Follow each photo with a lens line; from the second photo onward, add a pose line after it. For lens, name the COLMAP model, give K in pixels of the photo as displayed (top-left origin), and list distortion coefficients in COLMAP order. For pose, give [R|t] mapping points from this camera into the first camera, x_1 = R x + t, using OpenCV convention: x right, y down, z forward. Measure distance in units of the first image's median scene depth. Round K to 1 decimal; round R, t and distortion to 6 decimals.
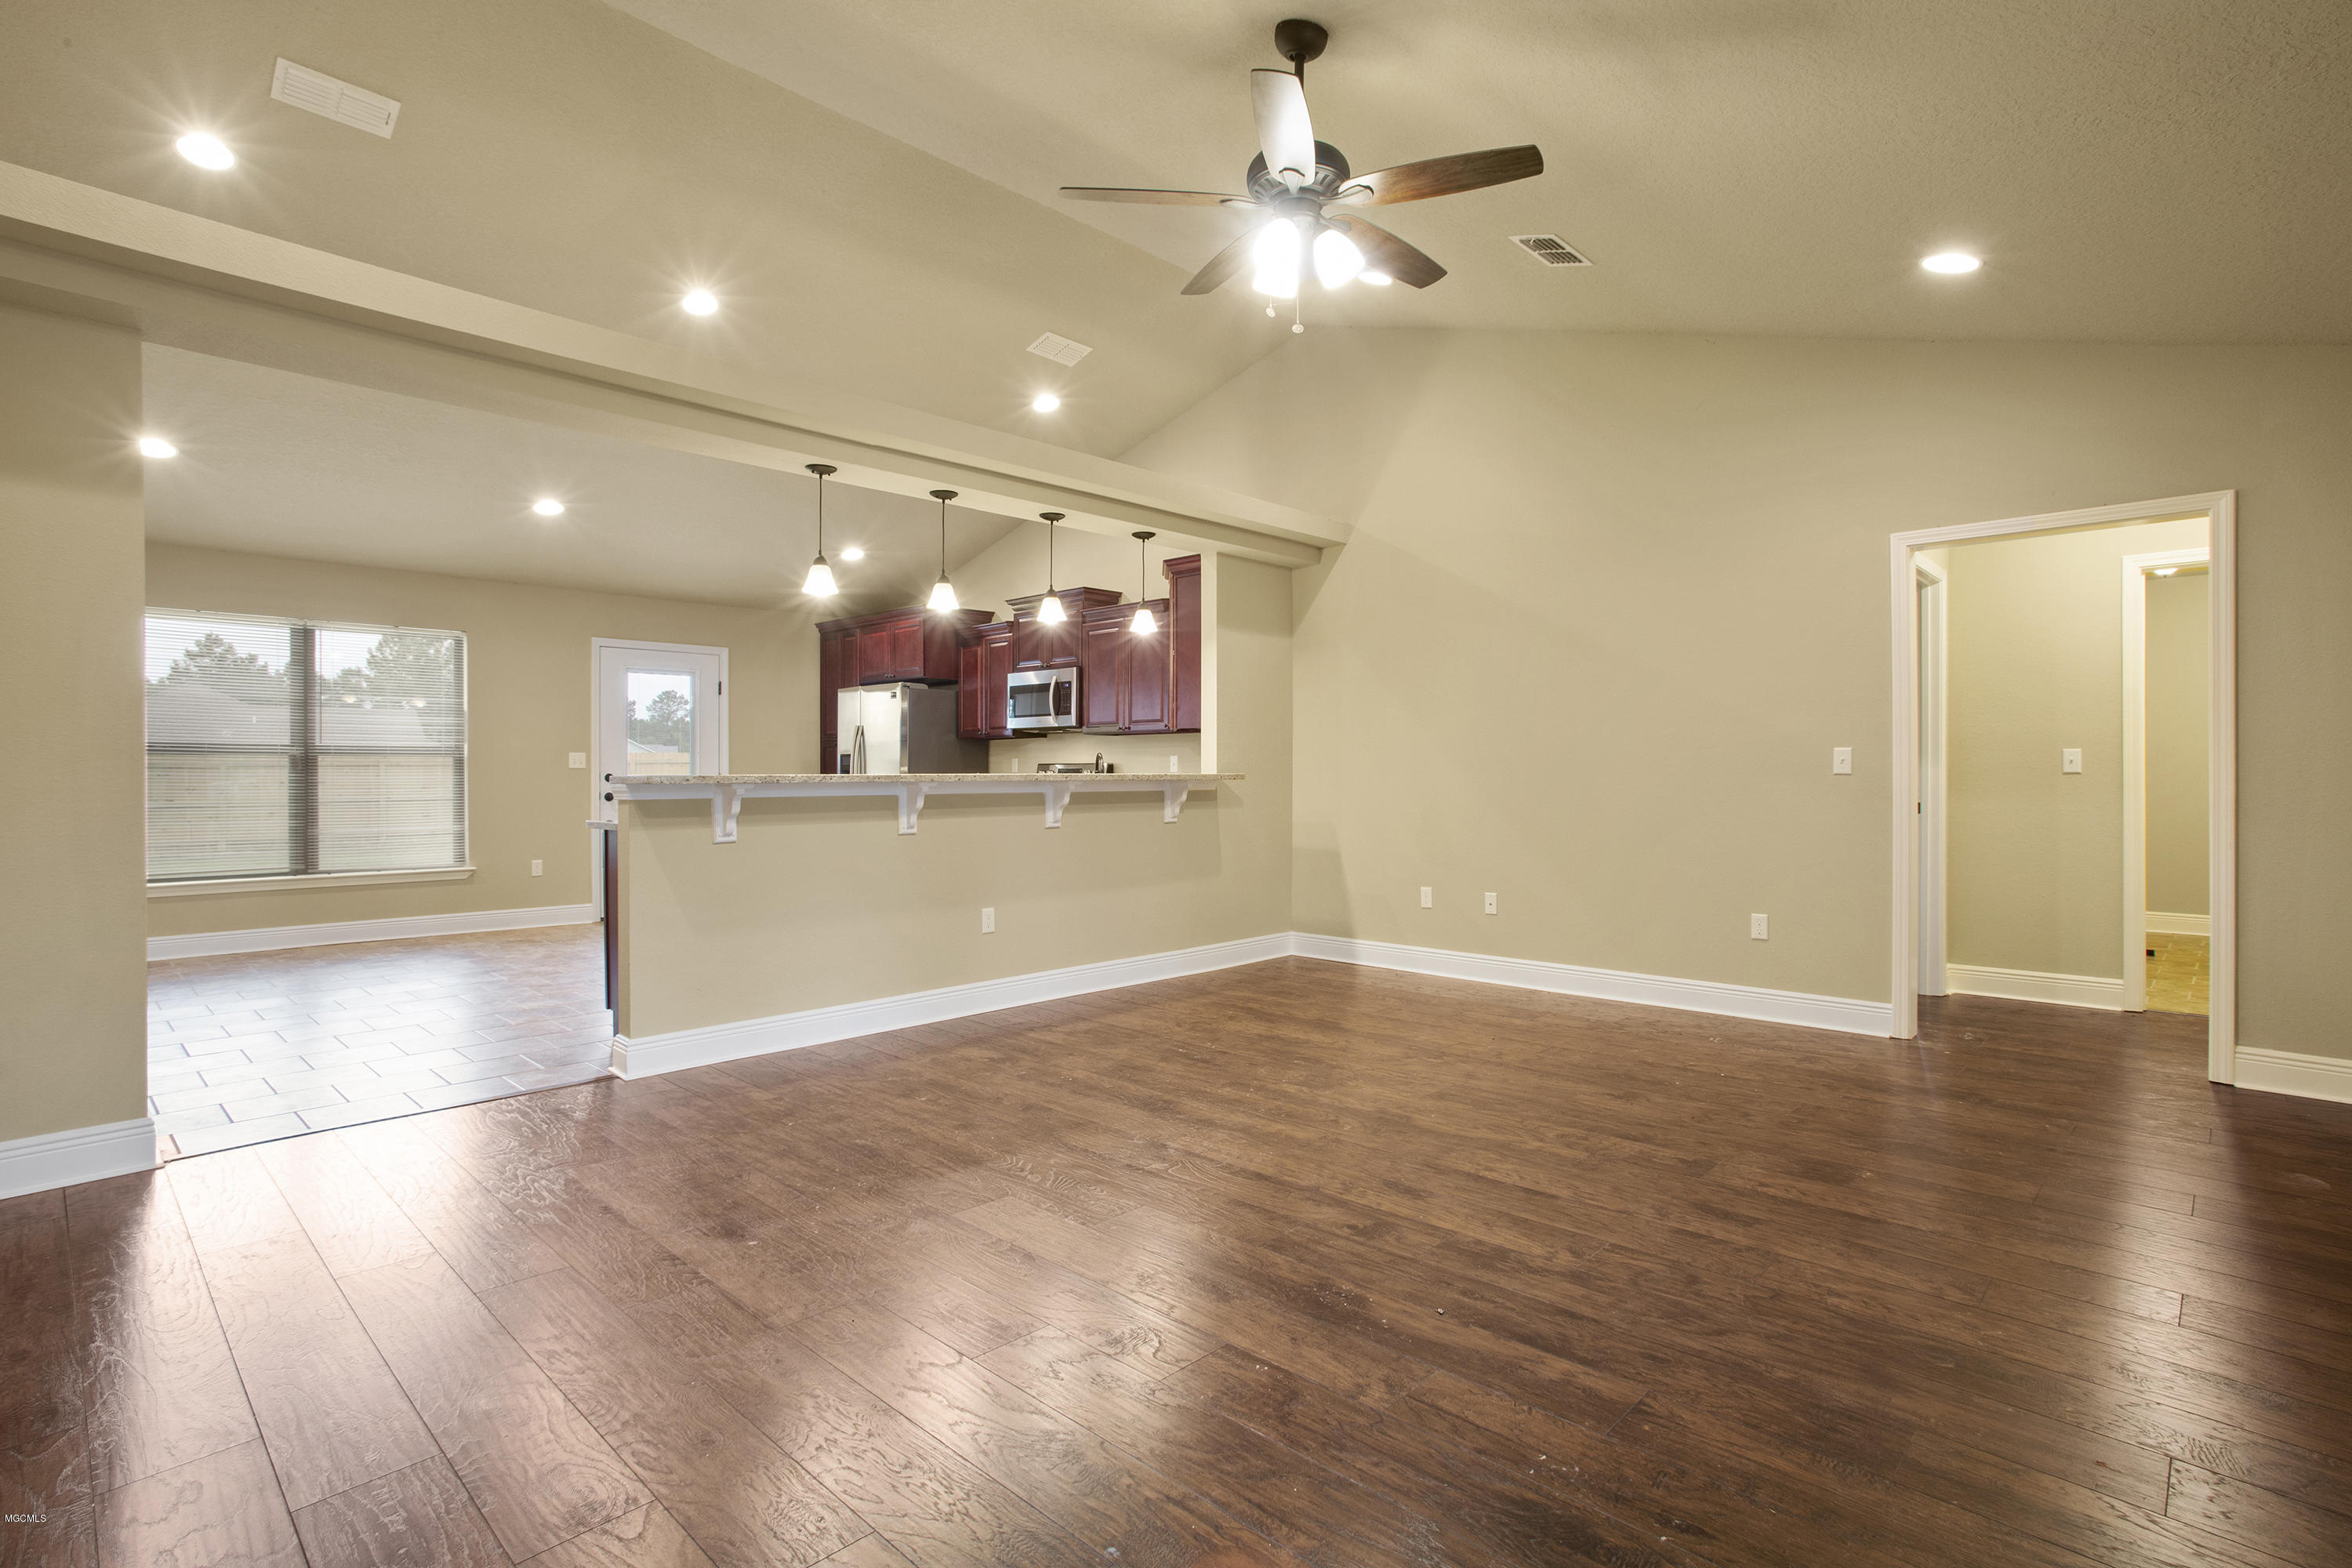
lens RADIAL K [[1080.5, 0, 1148.4], [0, 1080.5, 773.6], [0, 0, 1]] dist [-0.043917, 0.025868]
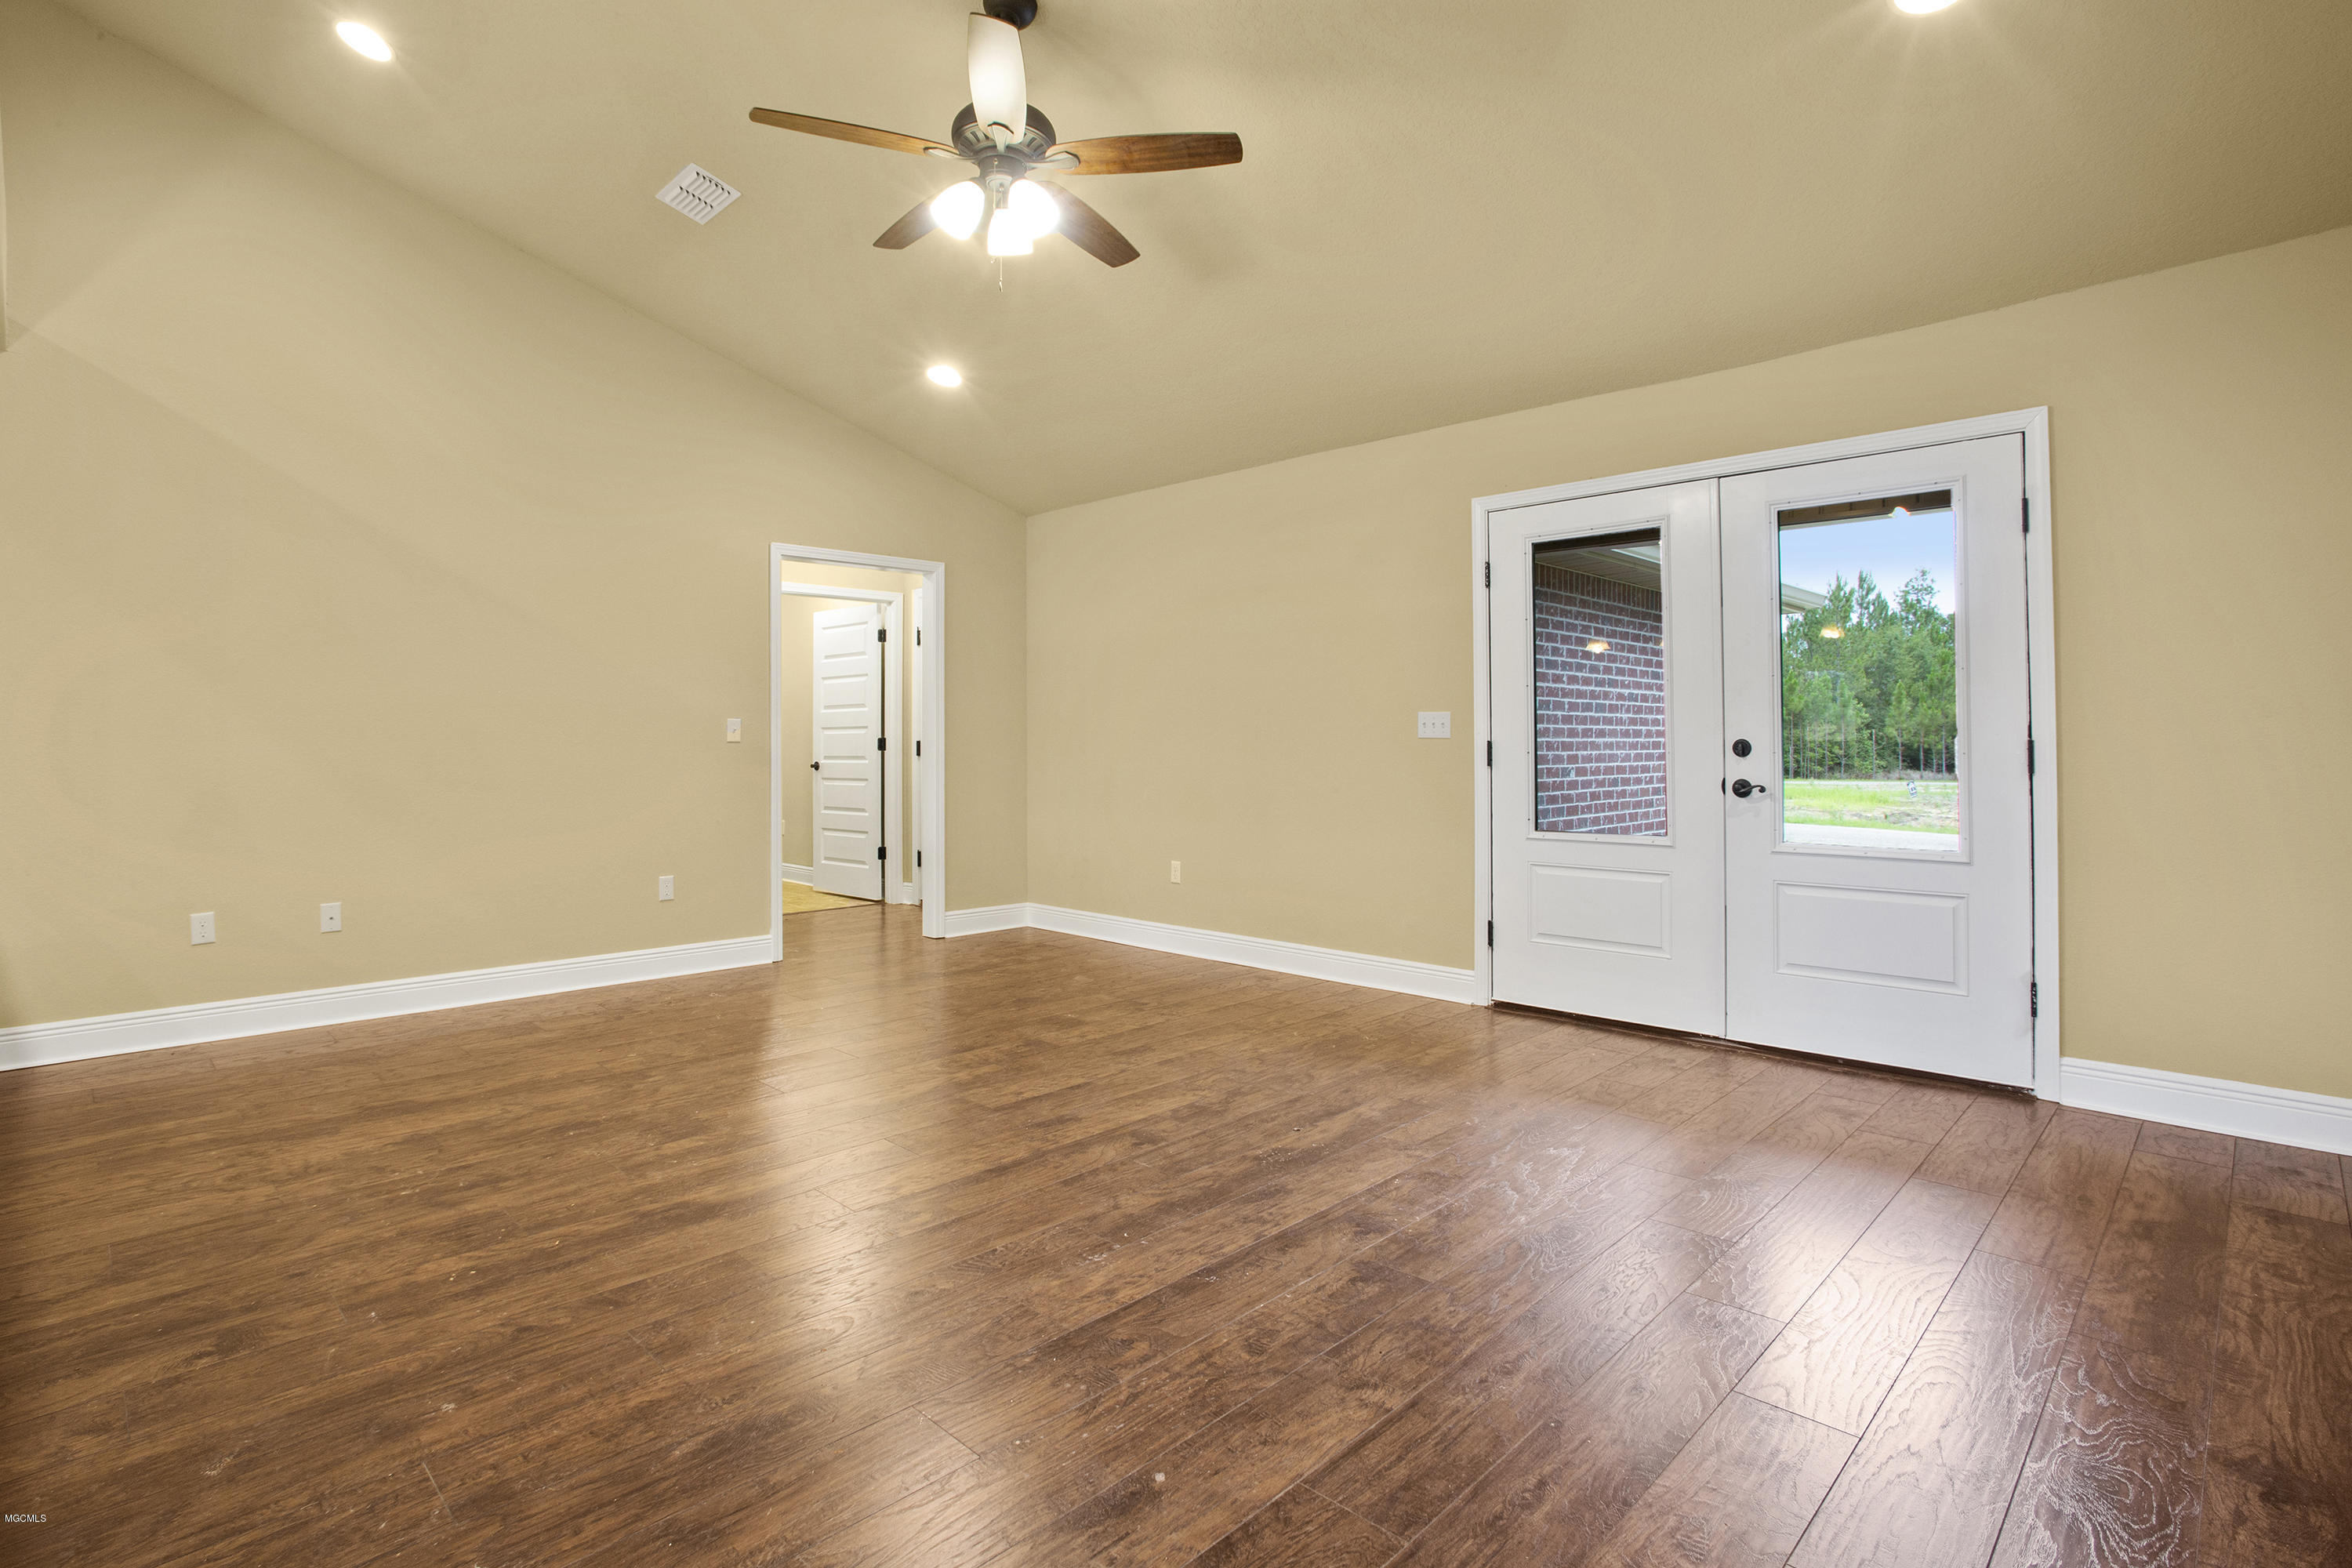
lens RADIAL K [[1183.6, 0, 1176.0], [0, 1183.6, 784.0], [0, 0, 1]] dist [-0.057785, 0.028843]
pose [[0.012731, -0.036083, 0.999268, -0.570188], [0.001893, 0.999348, 0.036062, 0.009088], [-0.999917, 0.001432, 0.012791, 0.545515]]
